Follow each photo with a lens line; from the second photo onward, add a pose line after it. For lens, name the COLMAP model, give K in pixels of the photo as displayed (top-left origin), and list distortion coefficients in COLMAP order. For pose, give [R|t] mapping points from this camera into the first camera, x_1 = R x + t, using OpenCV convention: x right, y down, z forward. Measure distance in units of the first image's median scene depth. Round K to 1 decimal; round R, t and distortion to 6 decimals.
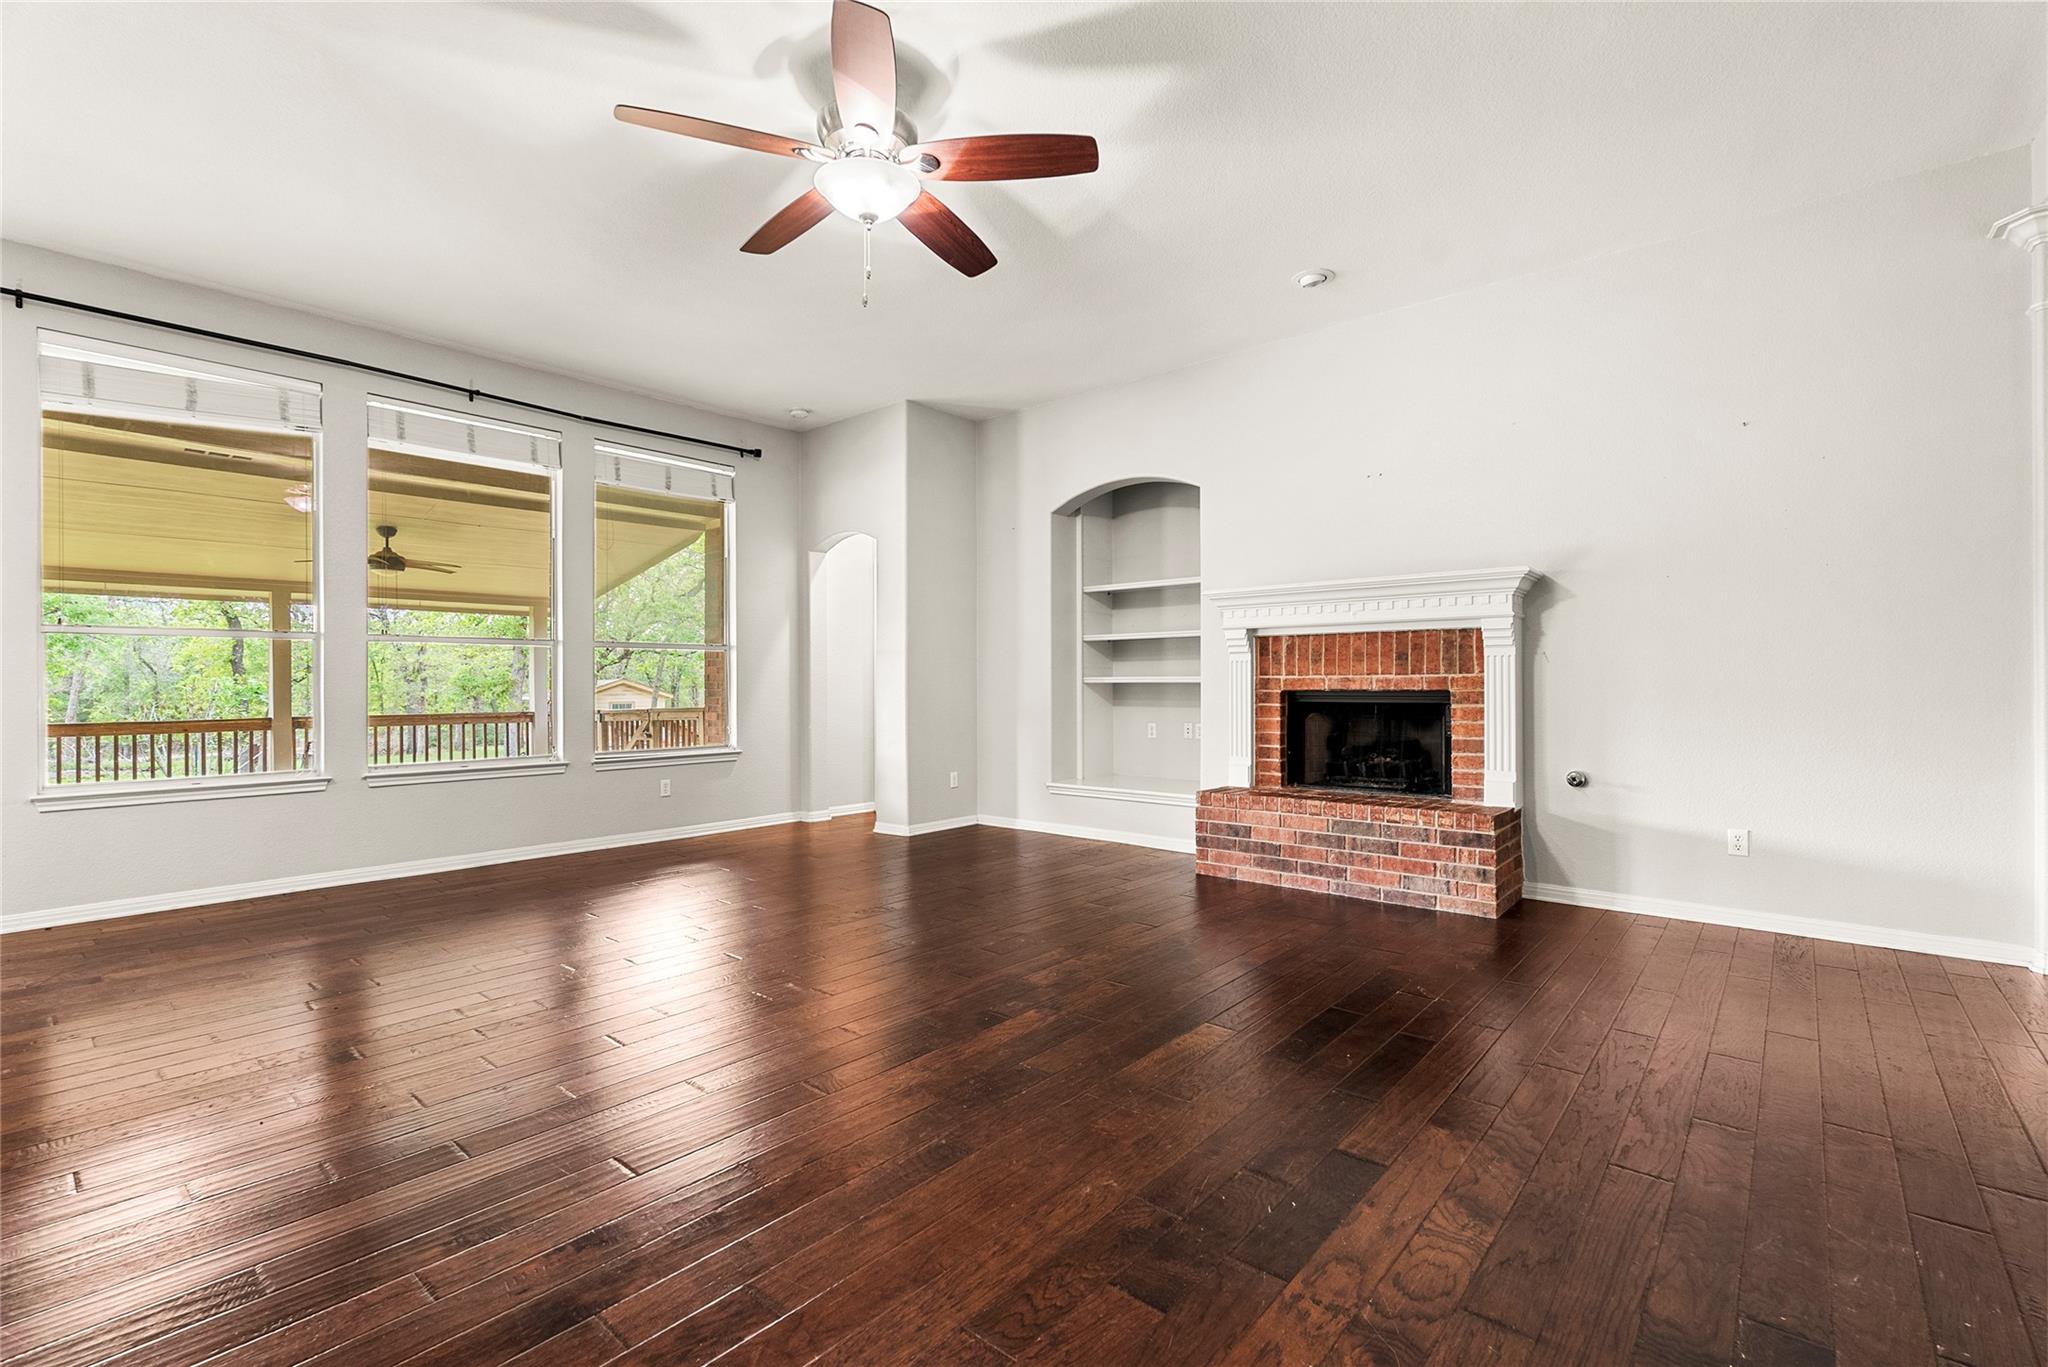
lens RADIAL K [[914.8, 0, 1034.5], [0, 914.8, 681.3], [0, 0, 1]] dist [-0.004439, 0.001796]
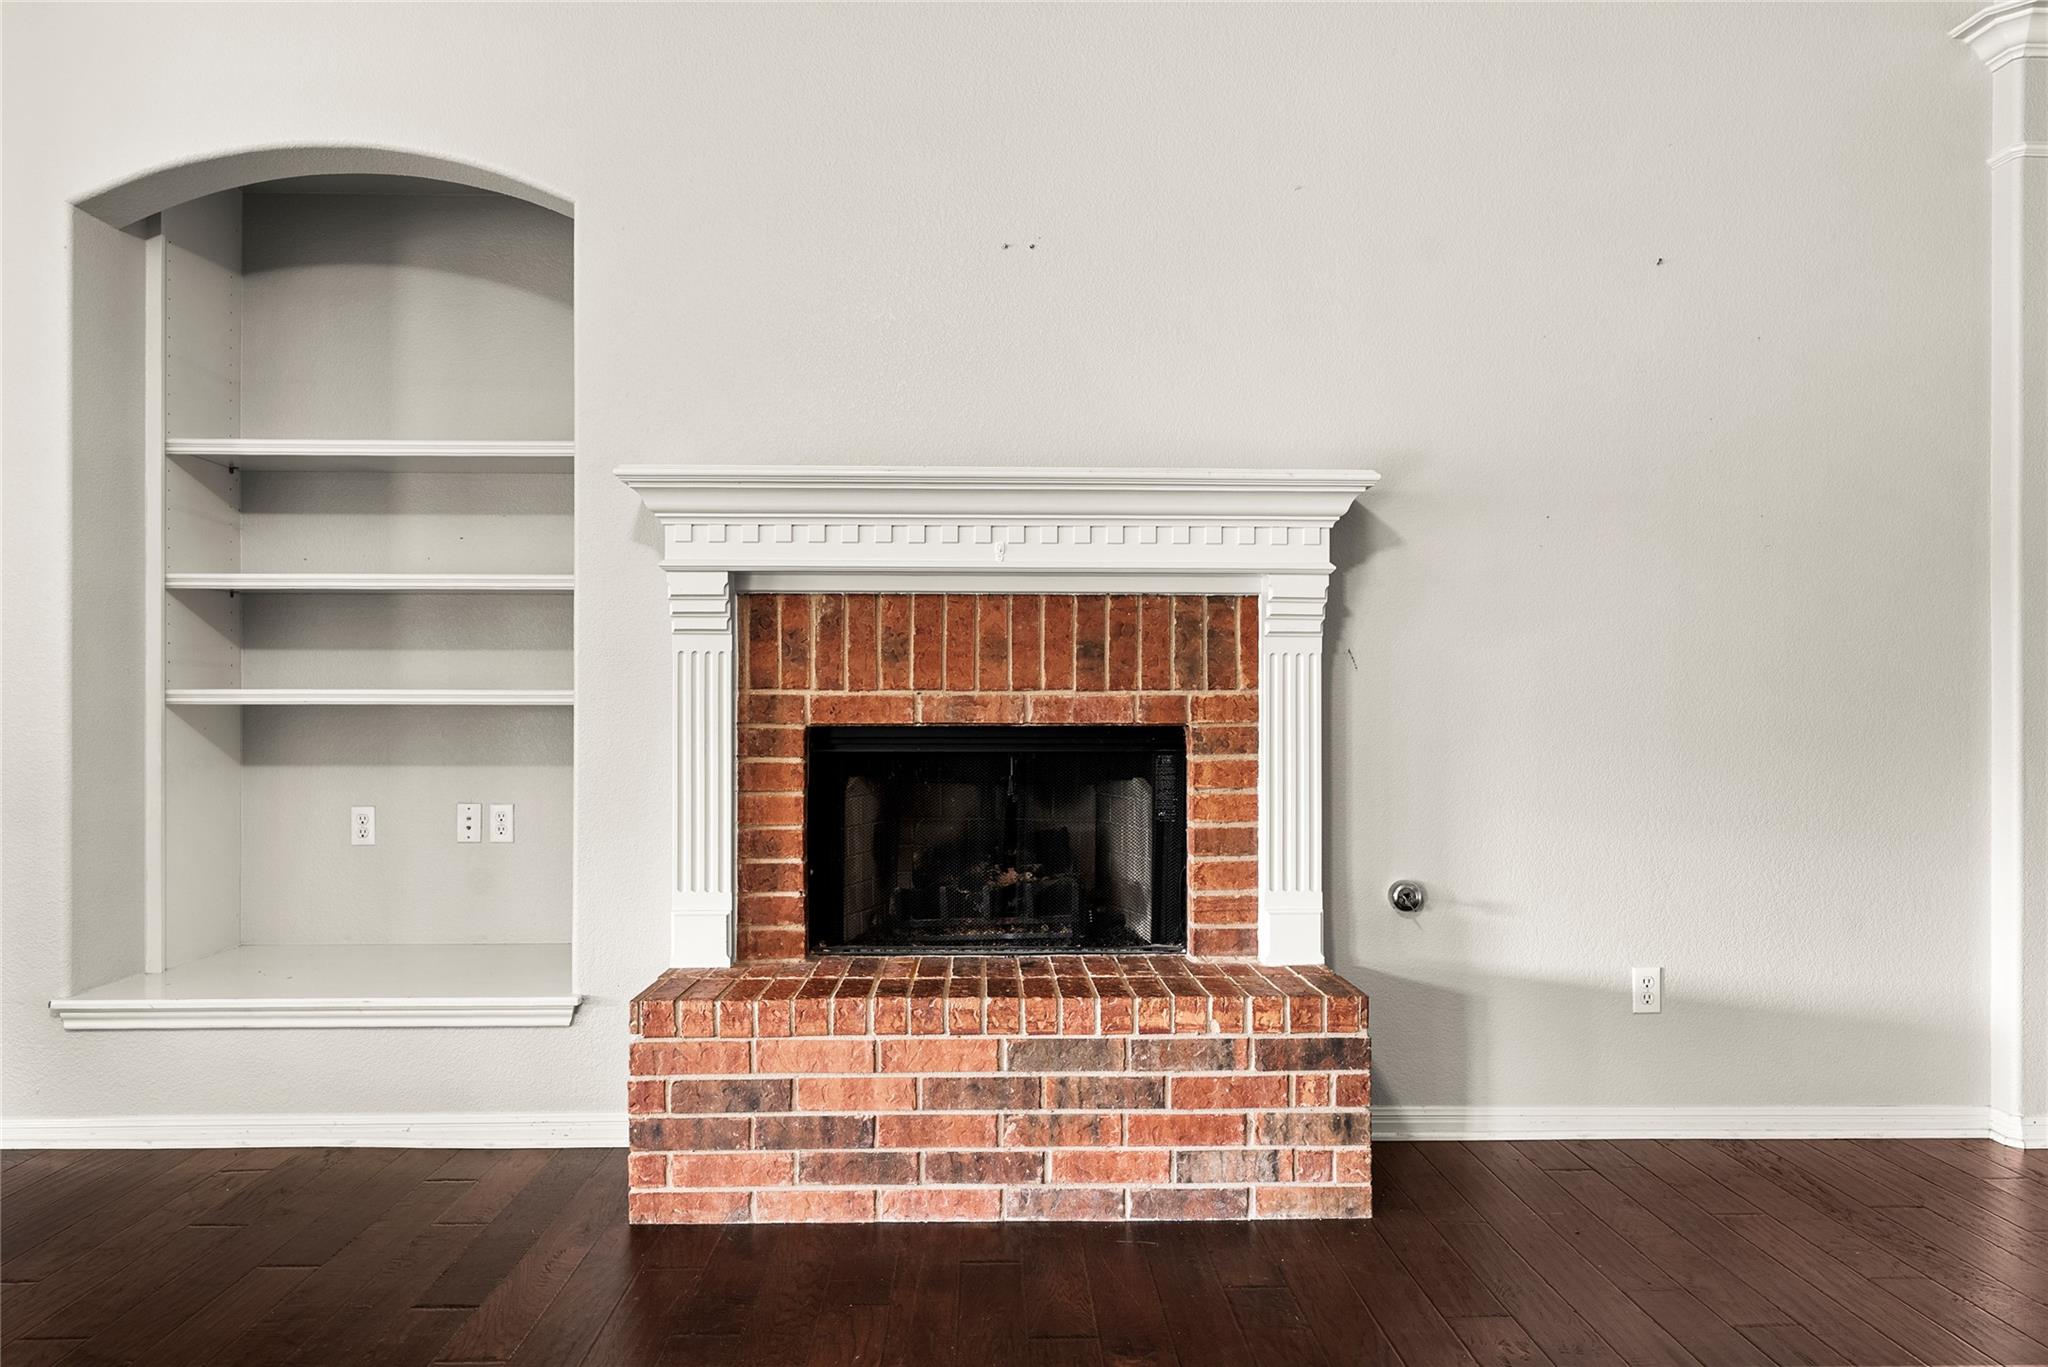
lens RADIAL K [[1406.3, 0, 1022.6], [0, 1406.3, 700.4], [0, 0, 1]] dist [0.003120, 0.001955]
pose [[0.744624, 0.006103, 0.667457, -0.091164], [-0.005065, 0.999981, -0.003493, 0.000193], [-0.667465, -0.000780, 0.744640, 0.504888]]
